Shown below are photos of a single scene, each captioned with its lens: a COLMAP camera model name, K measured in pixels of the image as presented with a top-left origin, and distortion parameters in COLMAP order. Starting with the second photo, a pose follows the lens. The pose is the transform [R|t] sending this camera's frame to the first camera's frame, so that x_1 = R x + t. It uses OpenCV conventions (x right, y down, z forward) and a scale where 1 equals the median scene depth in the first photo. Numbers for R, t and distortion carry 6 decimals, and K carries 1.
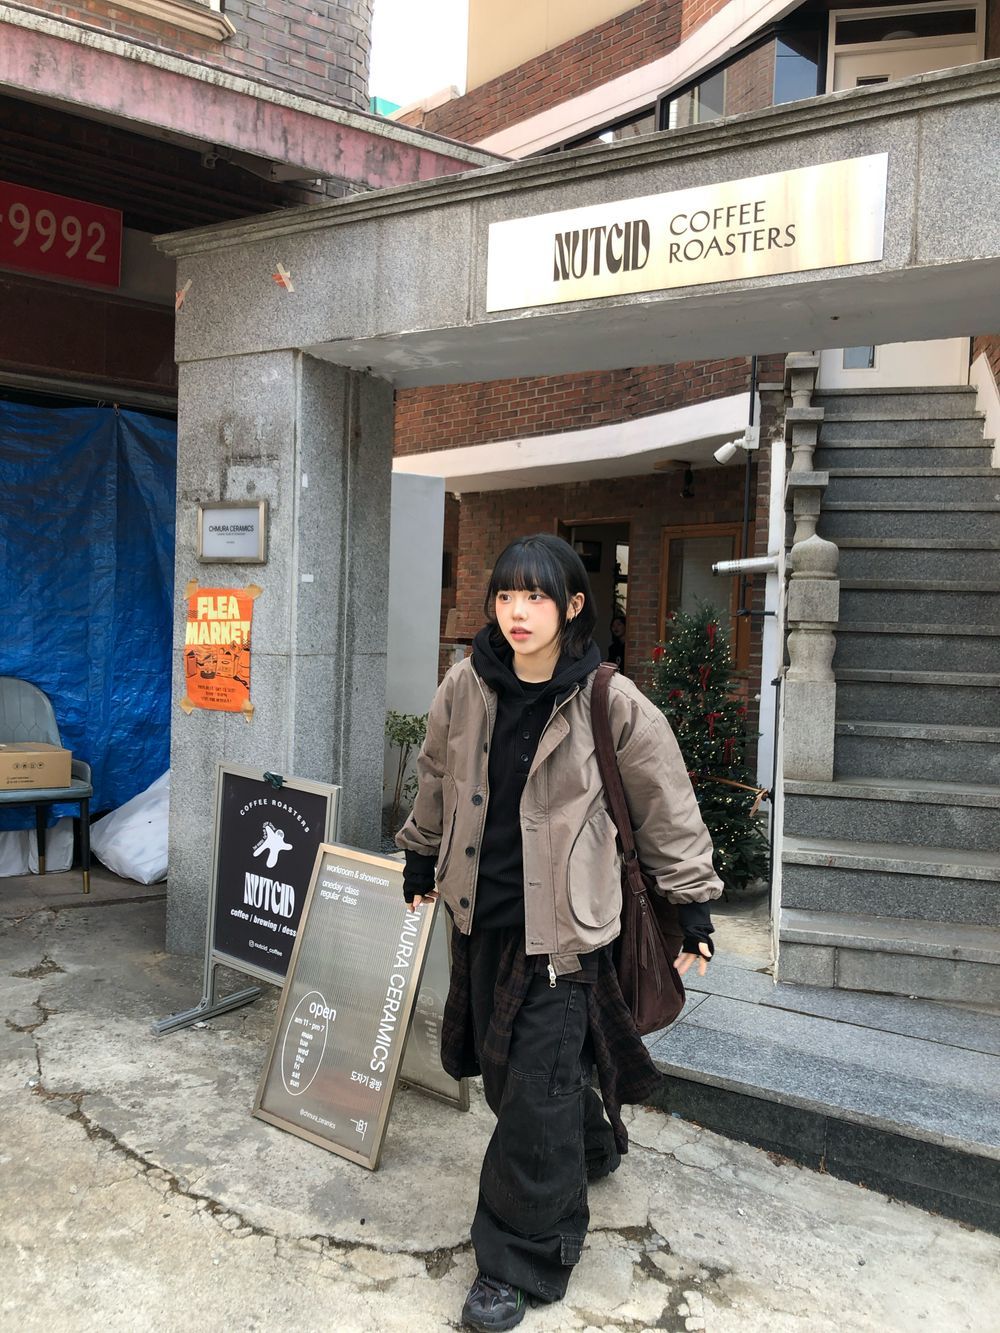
lens RADIAL K [[1087.6, 0, 500.0], [0, 1087.6, 666.5], [0, 0, 1]] dist [0.061019, -0.008245]
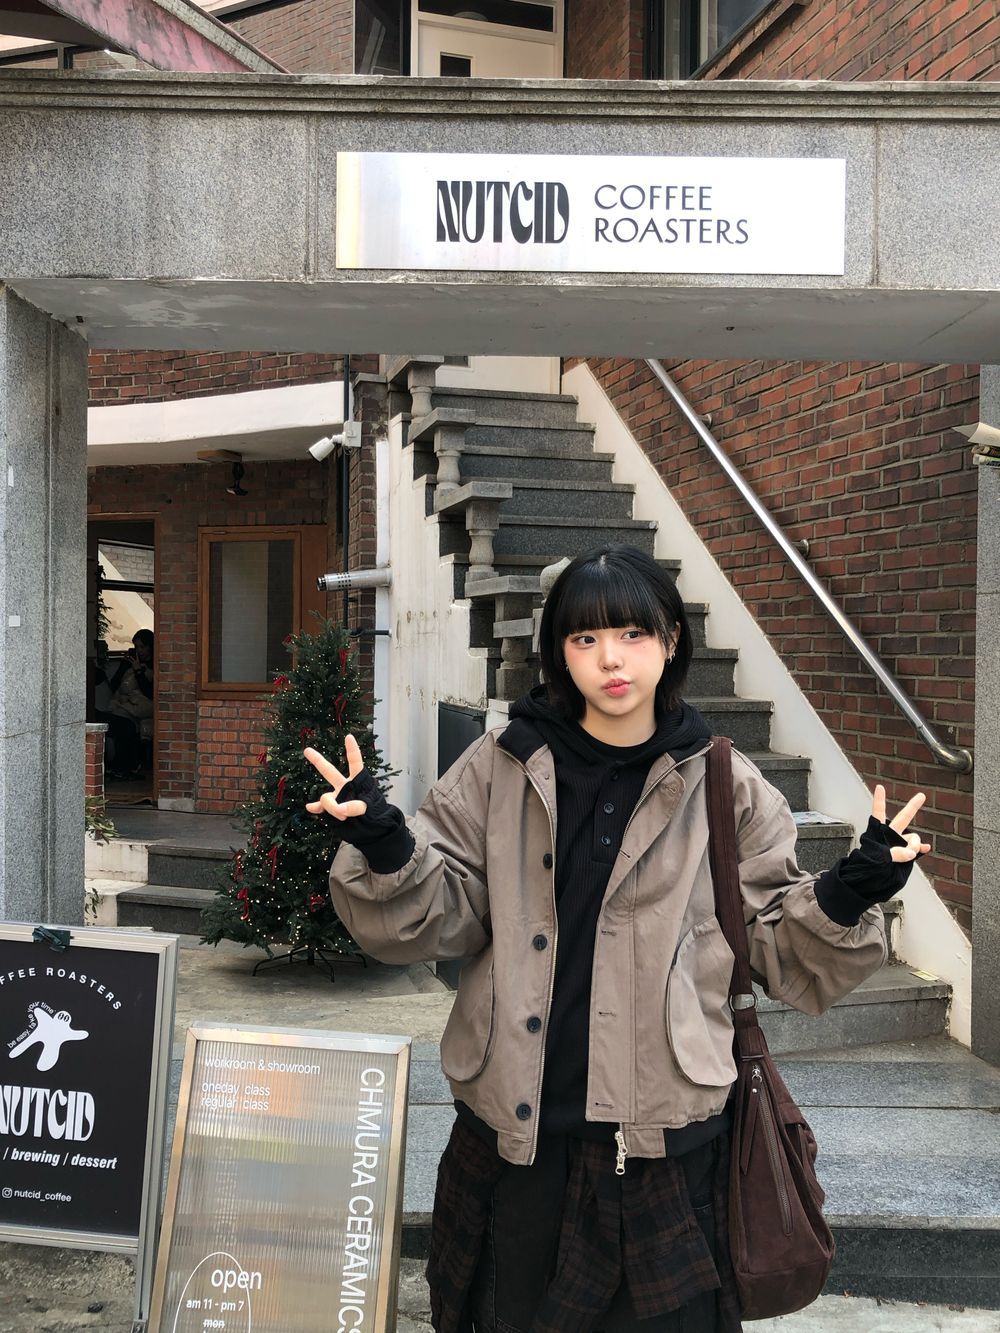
lens RADIAL K [[1192.4, 0, 500.0], [0, 1192.4, 666.5], [0, 0, 1]] dist [0.029540, 0.012032]
pose [[0.863231, -0.039148, 0.503289, -0.348881], [0.040196, 0.999153, 0.008774, -0.057056], [-0.503206, 0.012656, 0.864074, 0.251143]]
